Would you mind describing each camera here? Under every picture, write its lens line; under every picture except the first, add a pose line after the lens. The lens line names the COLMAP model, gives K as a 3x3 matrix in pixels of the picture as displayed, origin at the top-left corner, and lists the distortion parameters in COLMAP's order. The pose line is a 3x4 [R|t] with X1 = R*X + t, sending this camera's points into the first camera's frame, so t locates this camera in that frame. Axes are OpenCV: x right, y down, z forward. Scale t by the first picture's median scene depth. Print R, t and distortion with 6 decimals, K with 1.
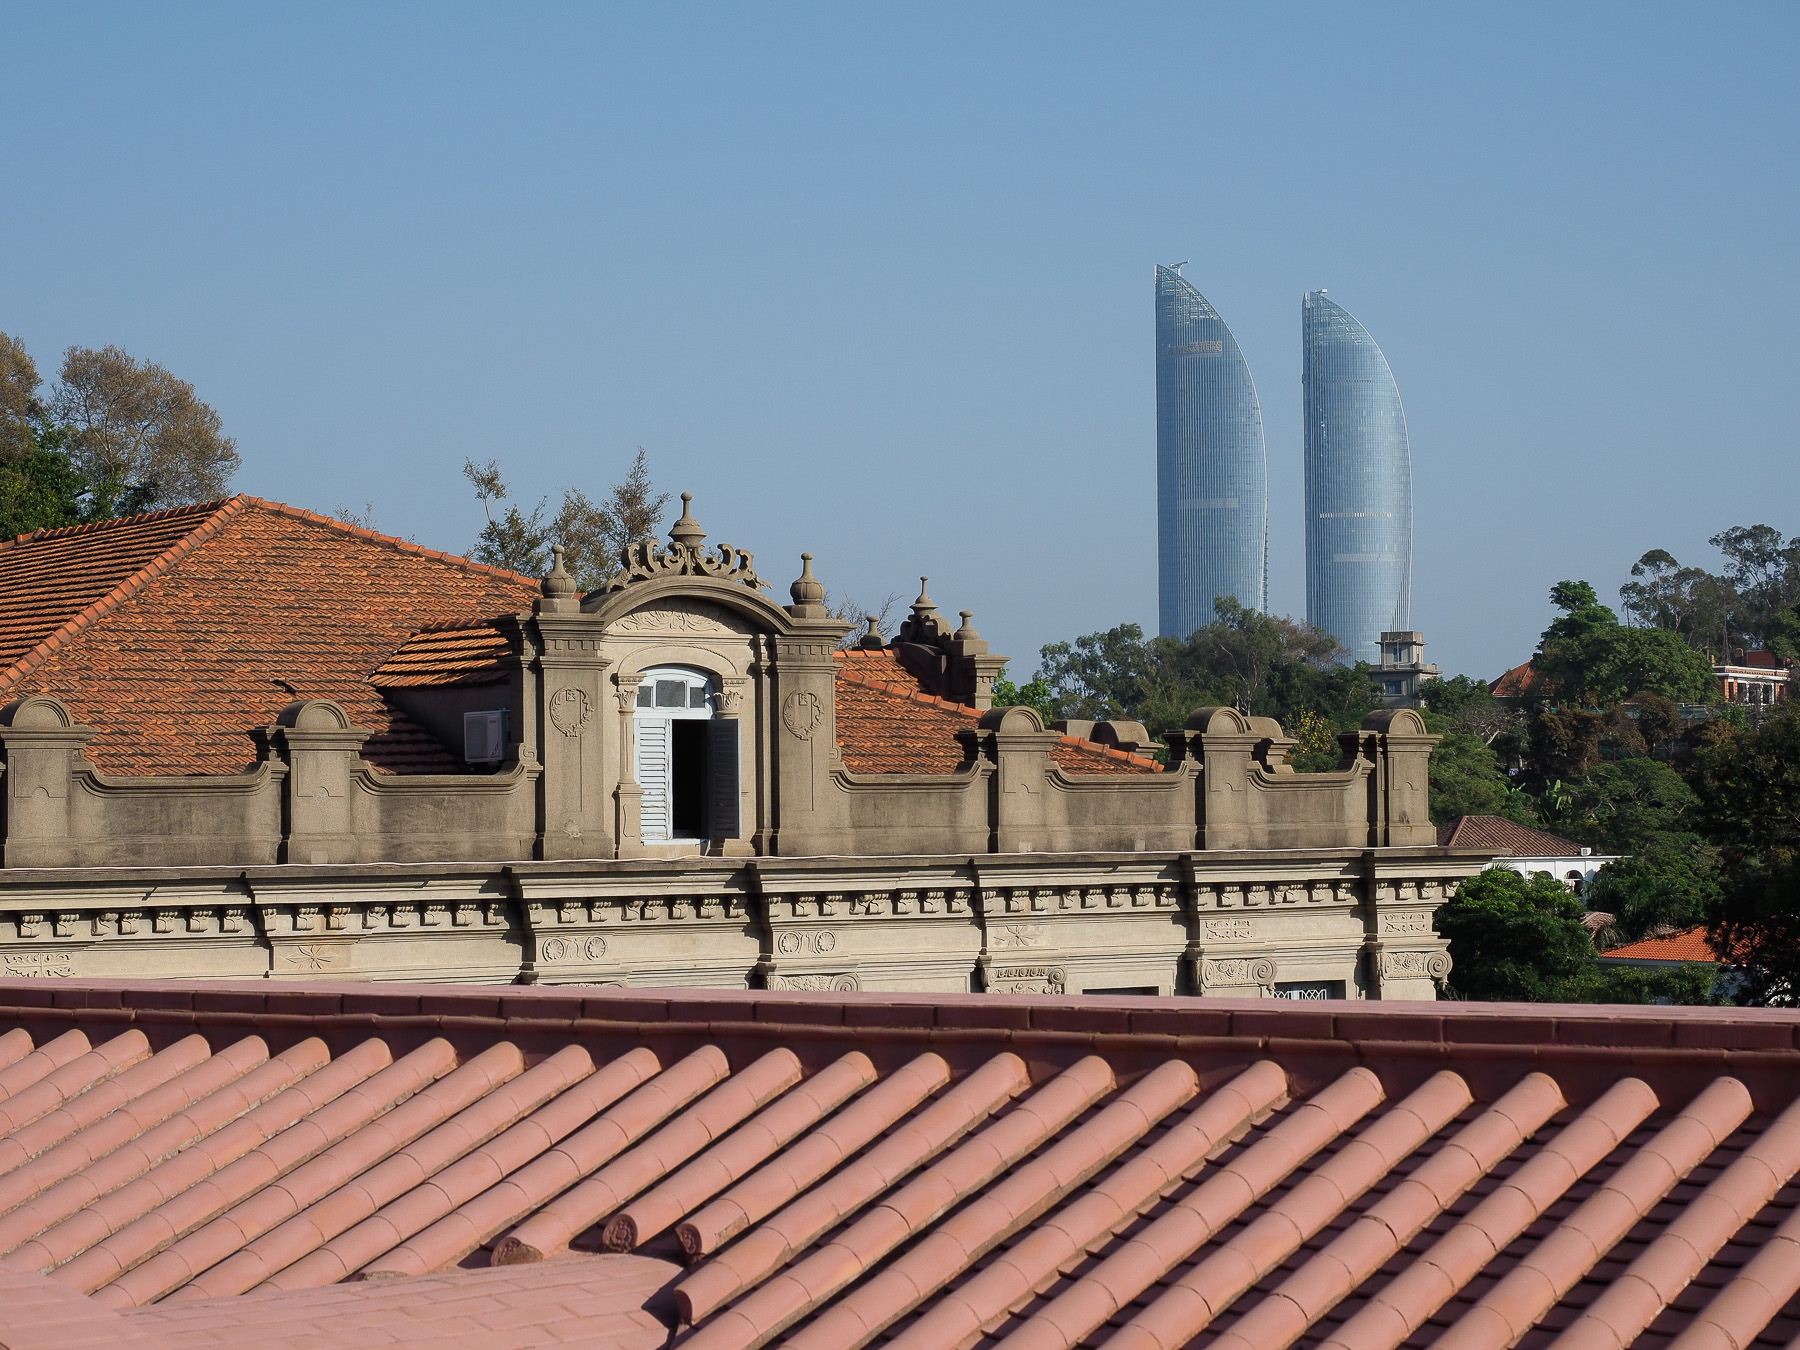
lens RADIAL K [[4119.6, 0, 900.0], [0, 4119.6, 675.0], [0, 0, 1]] dist [-0.006397, -0.183417]
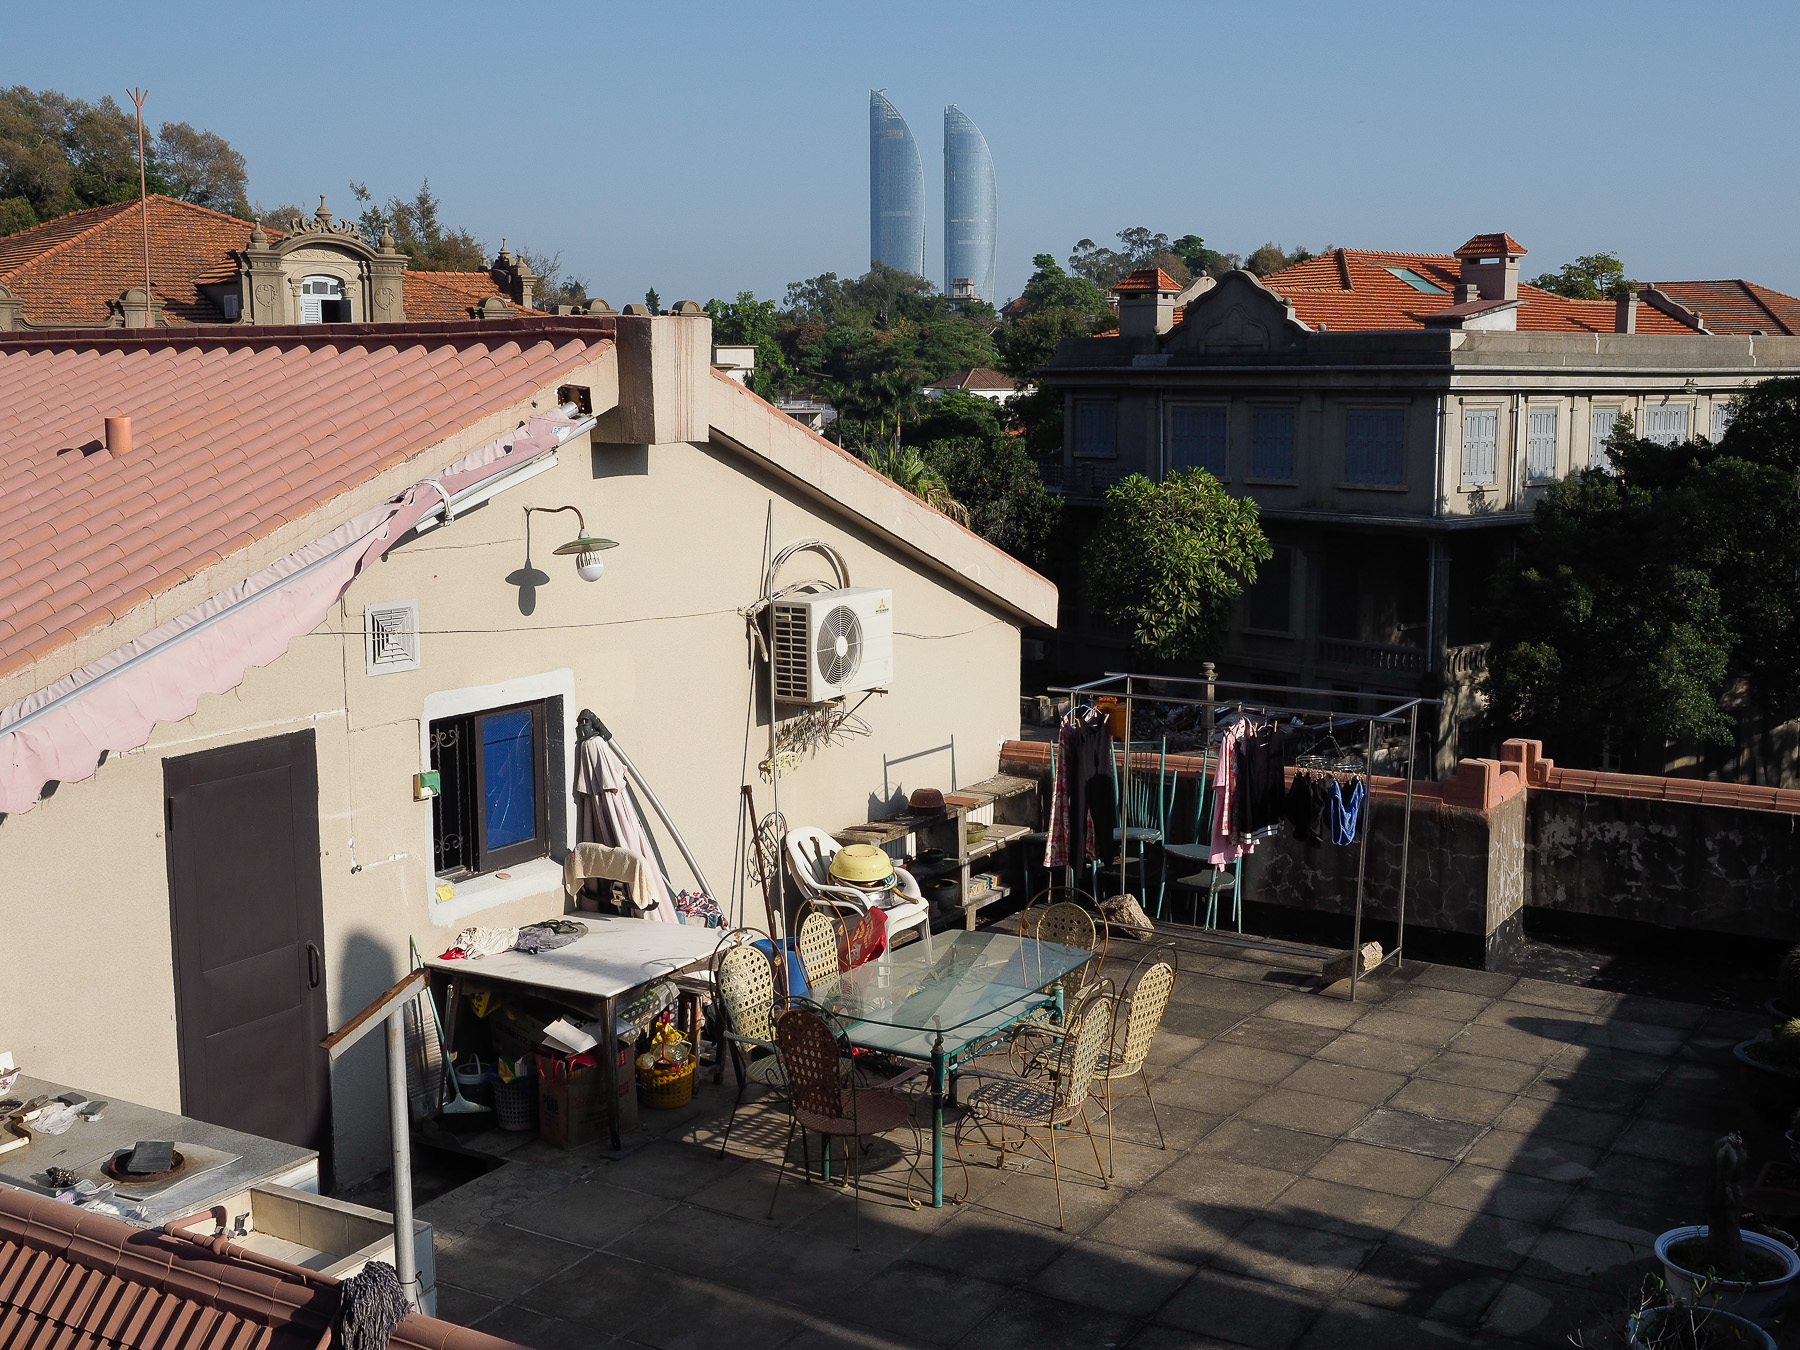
lens RADIAL K [[2008.9, 0, 900.0], [0, 2008.9, 675.0], [0, 0, 1]] dist [0.004607, -0.009598]
pose [[0.997103, -0.003836, 0.075972, 0.086455], [-0.010167, 0.983046, 0.183075, 0.004099], [-0.075386, -0.183317, 0.980159, -0.059719]]
